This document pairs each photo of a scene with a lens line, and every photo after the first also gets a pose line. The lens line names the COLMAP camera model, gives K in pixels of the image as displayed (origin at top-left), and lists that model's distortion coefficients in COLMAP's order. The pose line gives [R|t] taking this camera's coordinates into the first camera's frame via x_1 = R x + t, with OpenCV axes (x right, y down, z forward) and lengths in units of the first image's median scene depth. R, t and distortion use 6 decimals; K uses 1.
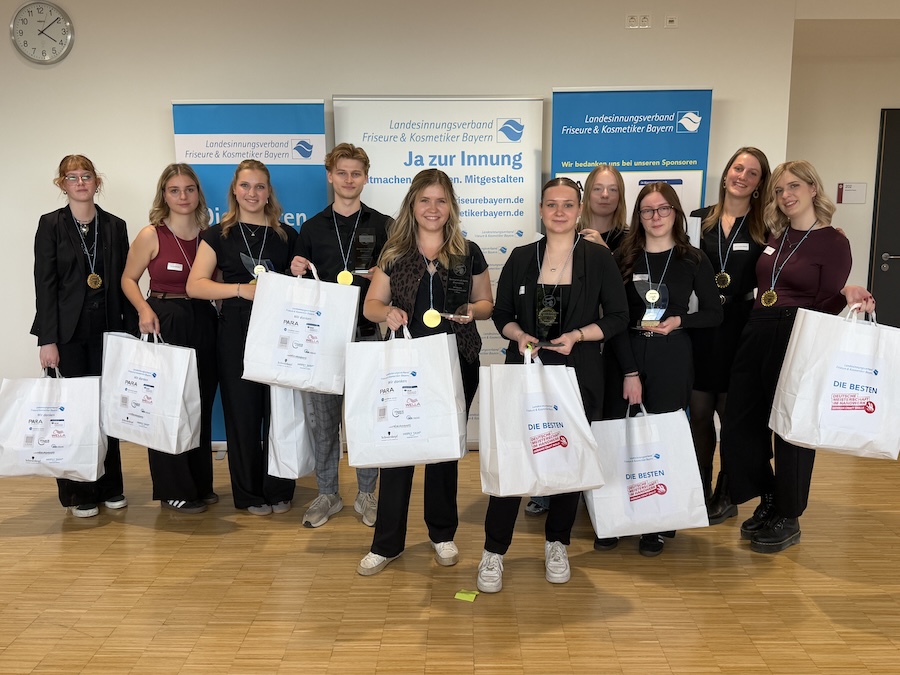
lens RADIAL K [[845.2, 0, 447.6], [0, 845.2, 343.9], [0, 0, 1]] dist [0.038758, 0.000000]
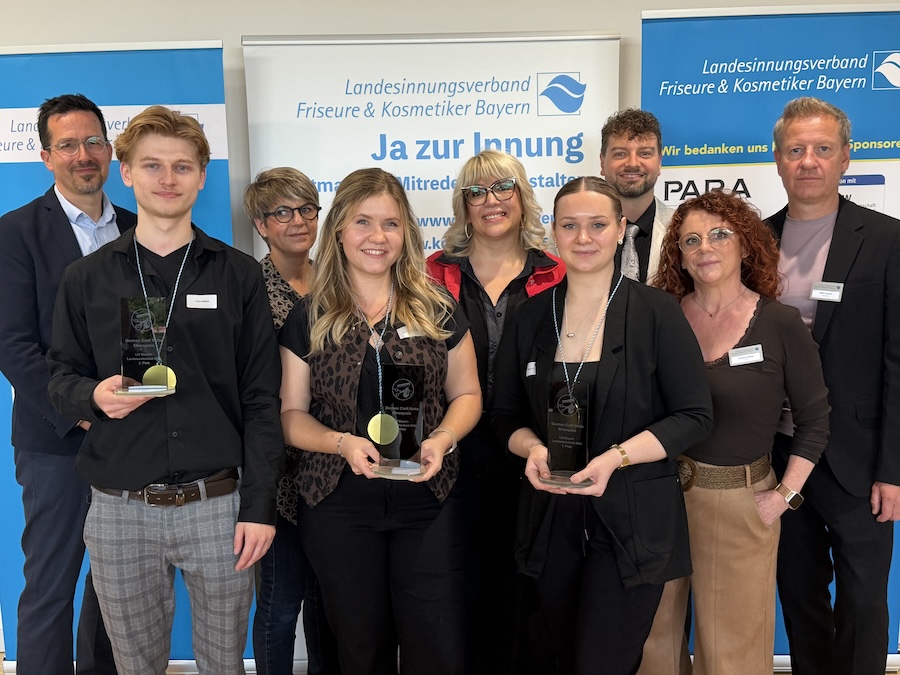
lens RADIAL K [[1030.8, 0, 434.1], [0, 1030.8, 346.4], [0, 0, 1]] dist [0.000426, 0.000000]
pose [[0.999816, -0.013116, -0.014026, -0.002484], [0.012383, 0.998613, -0.051181, -0.052301], [0.014678, 0.050998, 0.998591, 0.329663]]
